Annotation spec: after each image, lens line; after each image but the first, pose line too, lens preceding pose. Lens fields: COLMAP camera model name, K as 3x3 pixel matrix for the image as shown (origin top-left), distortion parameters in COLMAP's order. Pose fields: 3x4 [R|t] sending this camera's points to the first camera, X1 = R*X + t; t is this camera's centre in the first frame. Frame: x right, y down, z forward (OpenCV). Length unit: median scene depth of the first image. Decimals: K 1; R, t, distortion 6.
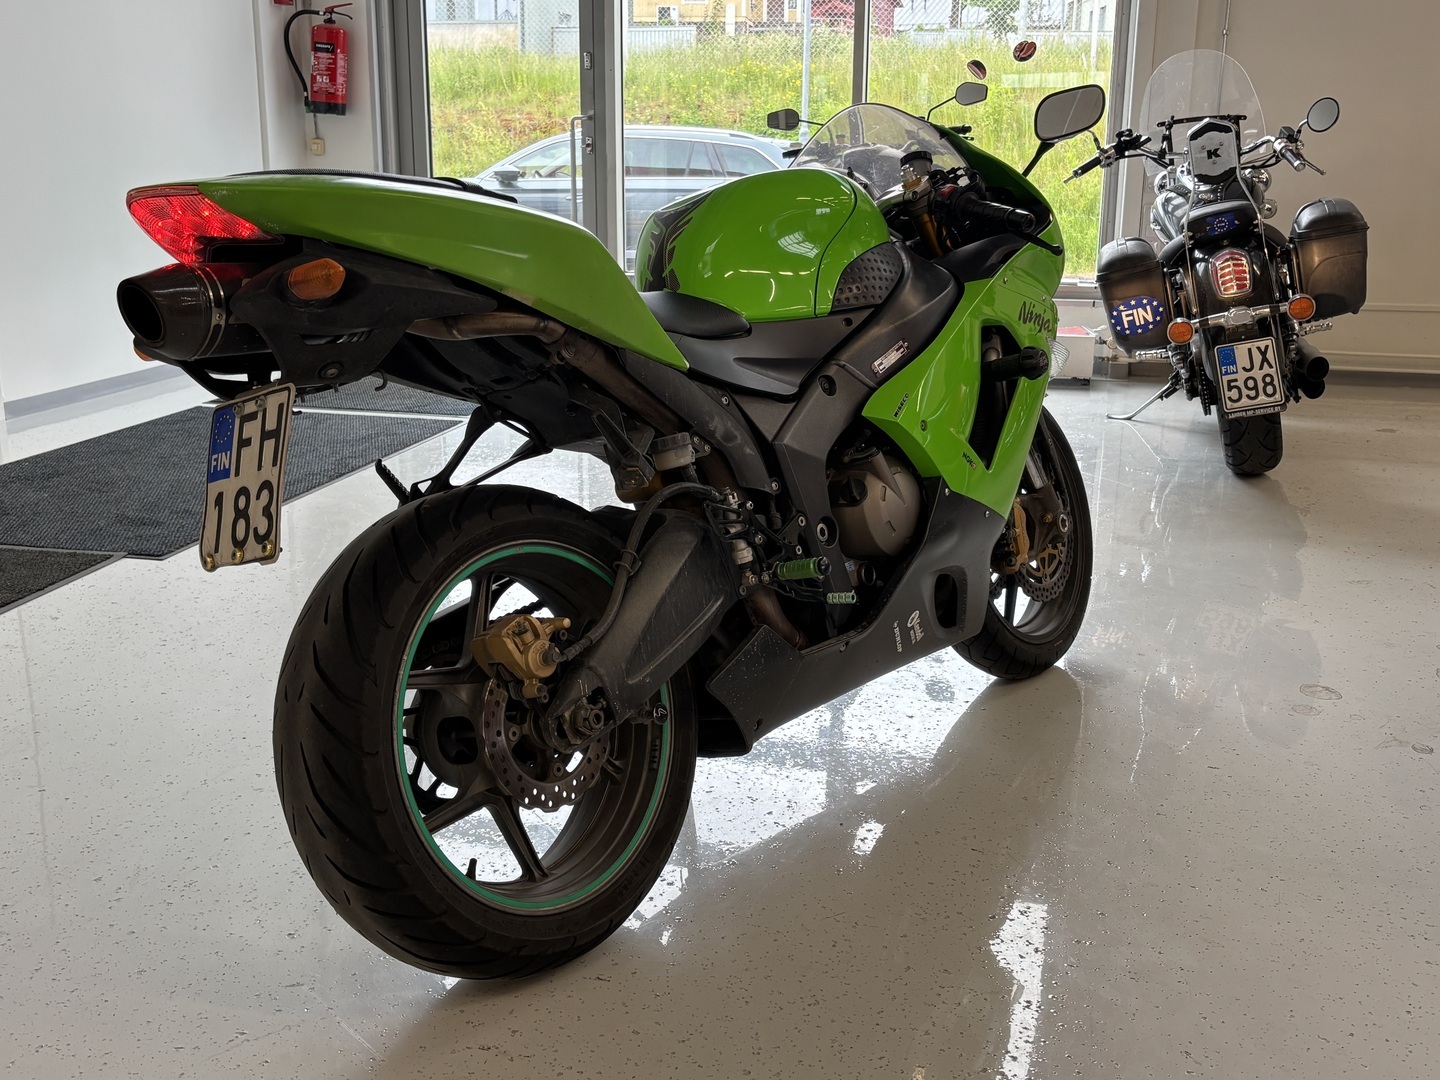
lens RADIAL K [[1412.8, 0, 718.7], [0, 1412.8, 539.4], [0, 0, 1]] dist [0.015727, 0.000000]
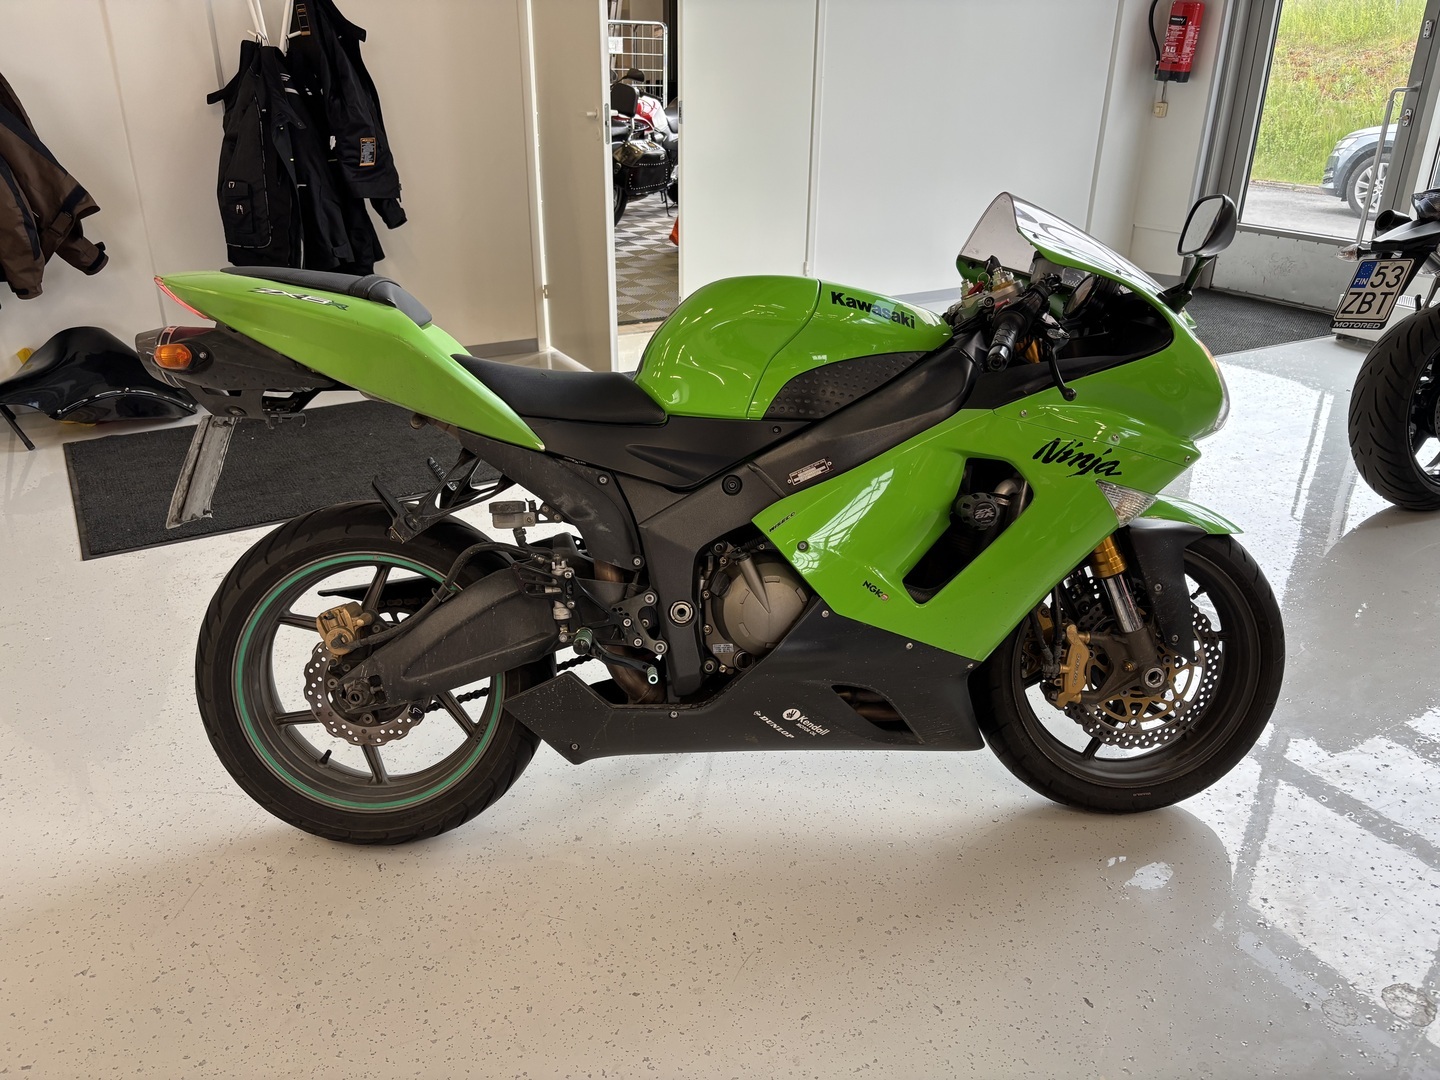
lens RADIAL K [[1100.2, 0, 717.5], [0, 1100.2, 542.4], [0, 0, 1]] dist [0.000530, 0.002373]
pose [[0.671436, 0.296119, -0.679328, 0.516010], [-0.195442, 0.954999, 0.223112, -0.199405], [0.714826, -0.017036, 0.699095, 0.319013]]
